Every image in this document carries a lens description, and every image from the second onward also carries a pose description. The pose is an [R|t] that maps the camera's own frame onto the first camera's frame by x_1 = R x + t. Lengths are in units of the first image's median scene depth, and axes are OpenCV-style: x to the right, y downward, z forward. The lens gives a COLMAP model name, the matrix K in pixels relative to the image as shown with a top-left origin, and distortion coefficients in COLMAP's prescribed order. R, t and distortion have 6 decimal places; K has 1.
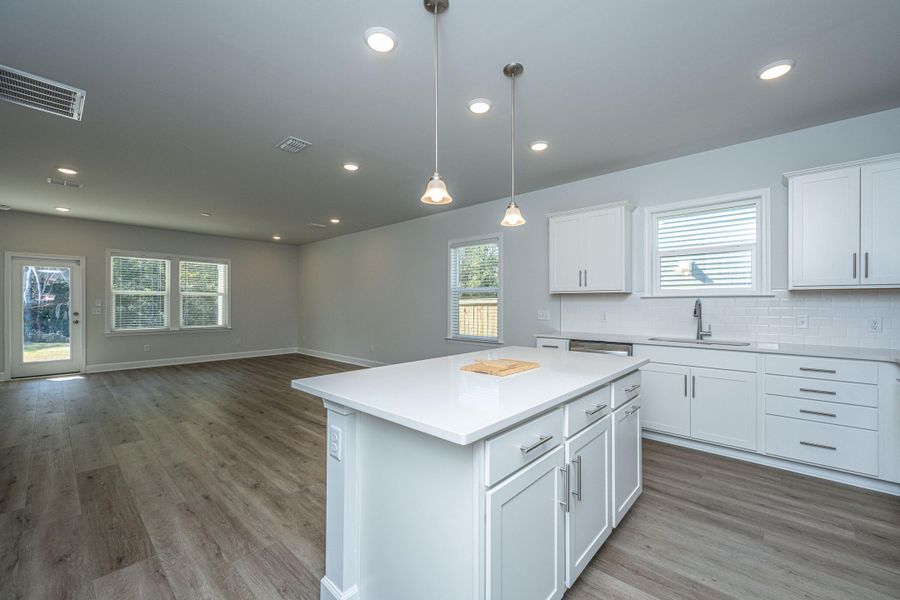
lens RADIAL K [[373.3, 0, 449.7], [0, 373.3, 302.0], [0, 0, 1]] dist [-0.000568, -0.000058]
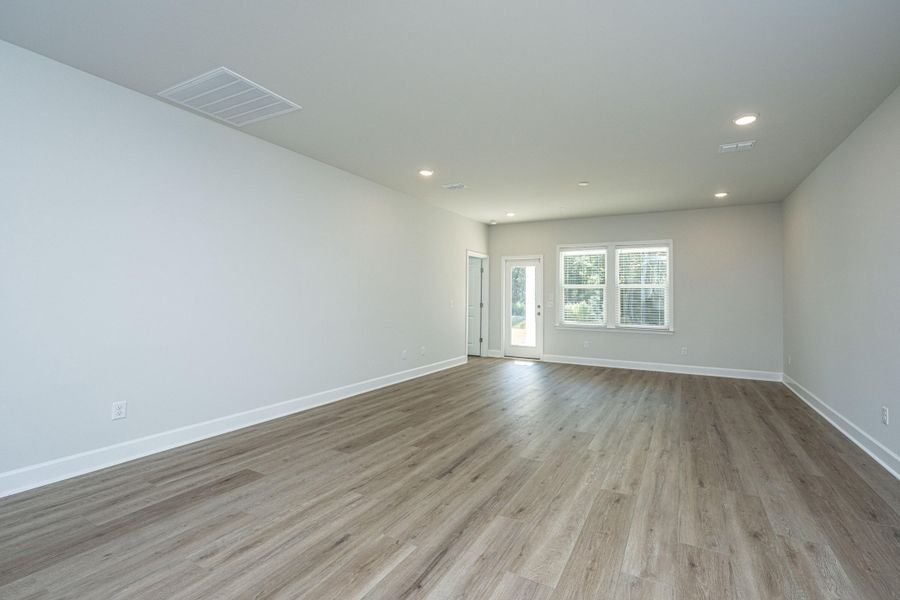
lens RADIAL K [[387.1, 0, 455.7], [0, 387.1, 296.4], [0, 0, 1]] dist [-0.002323, 0.000136]
pose [[0.286153, 0.000053, -0.958184, 0.058983], [-0.004910, 0.999987, -0.001411, 0.005751], [0.958171, 0.005109, 0.286150, 0.617296]]
